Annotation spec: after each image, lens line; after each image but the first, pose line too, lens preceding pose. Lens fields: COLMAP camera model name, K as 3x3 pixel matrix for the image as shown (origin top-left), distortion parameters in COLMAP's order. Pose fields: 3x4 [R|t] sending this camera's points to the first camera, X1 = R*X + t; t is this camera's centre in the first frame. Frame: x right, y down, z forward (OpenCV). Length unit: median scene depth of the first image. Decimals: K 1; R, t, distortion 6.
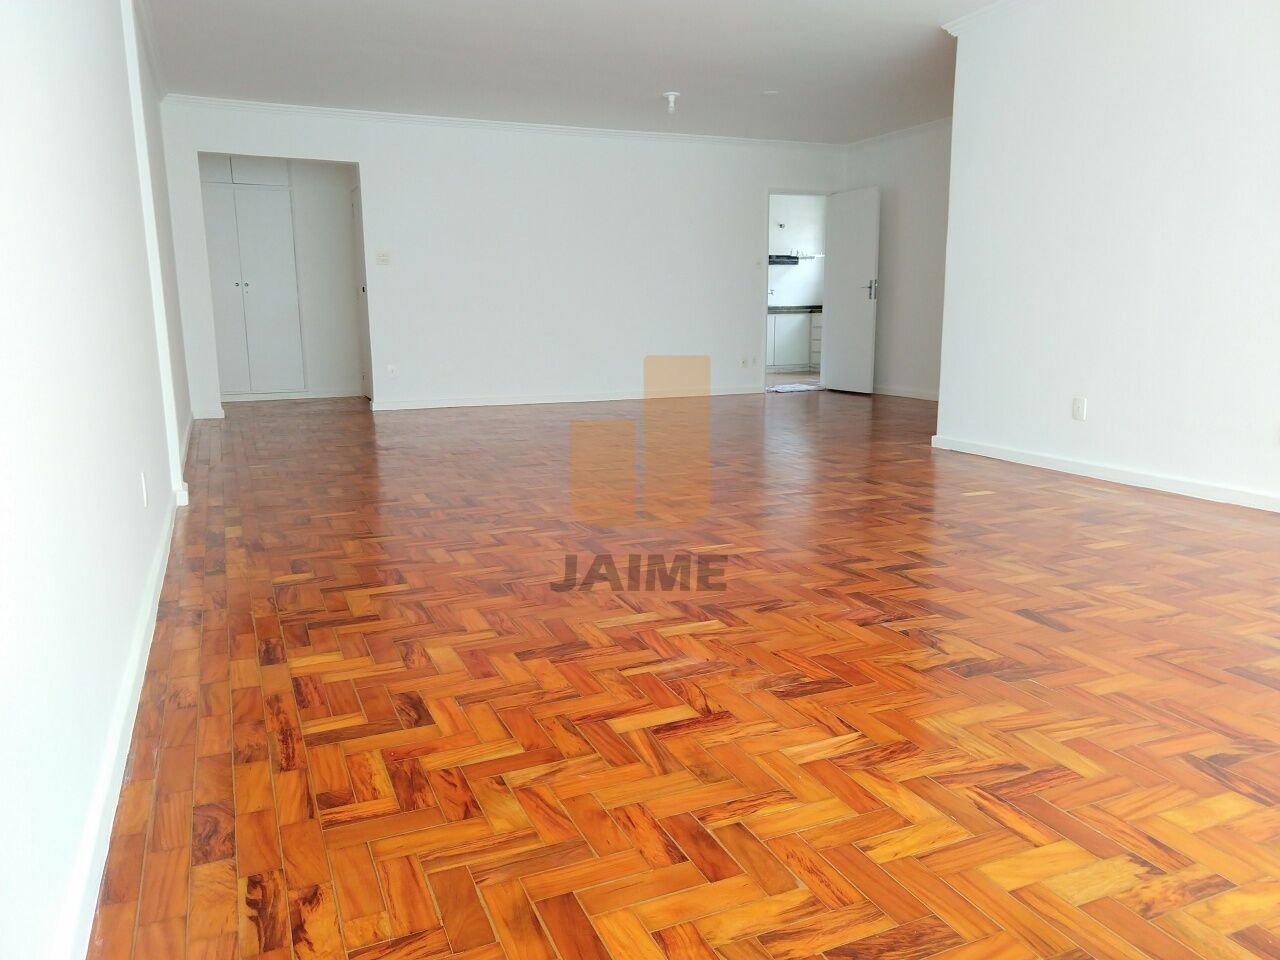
lens RADIAL K [[934.8, 0, 640.0], [0, 934.8, 480.0], [0, 0, 1]] dist [0.007223, 0.002383]
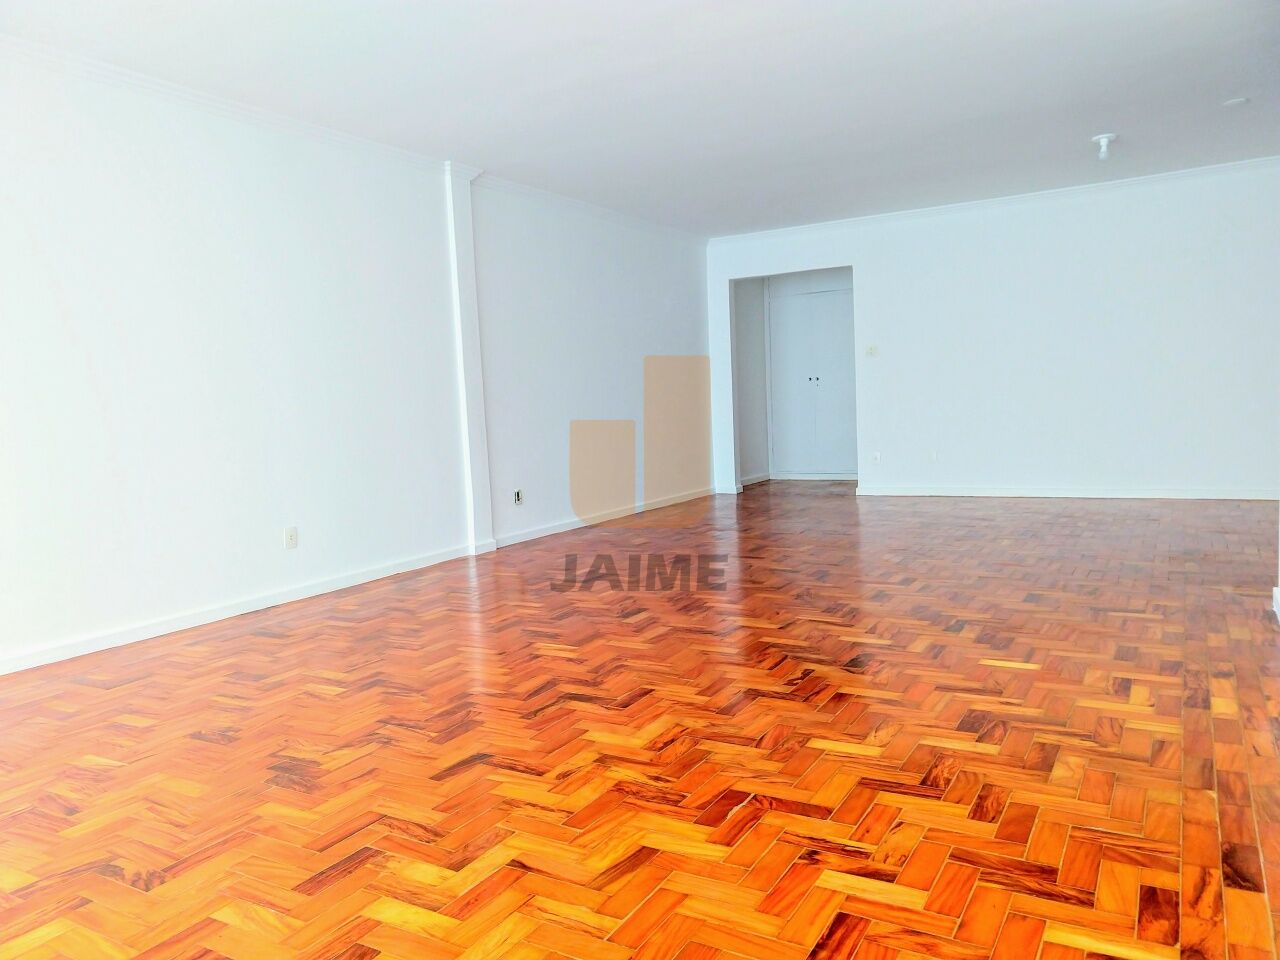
lens RADIAL K [[934.8, 0, 640.0], [0, 934.8, 480.0], [0, 0, 1]] dist [0.007223, 0.002383]
pose [[0.587698, 0.044741, -0.807842, 1.162883], [-0.103299, 0.994448, -0.020074, -0.123582], [0.802459, 0.095247, 0.589057, 0.508714]]
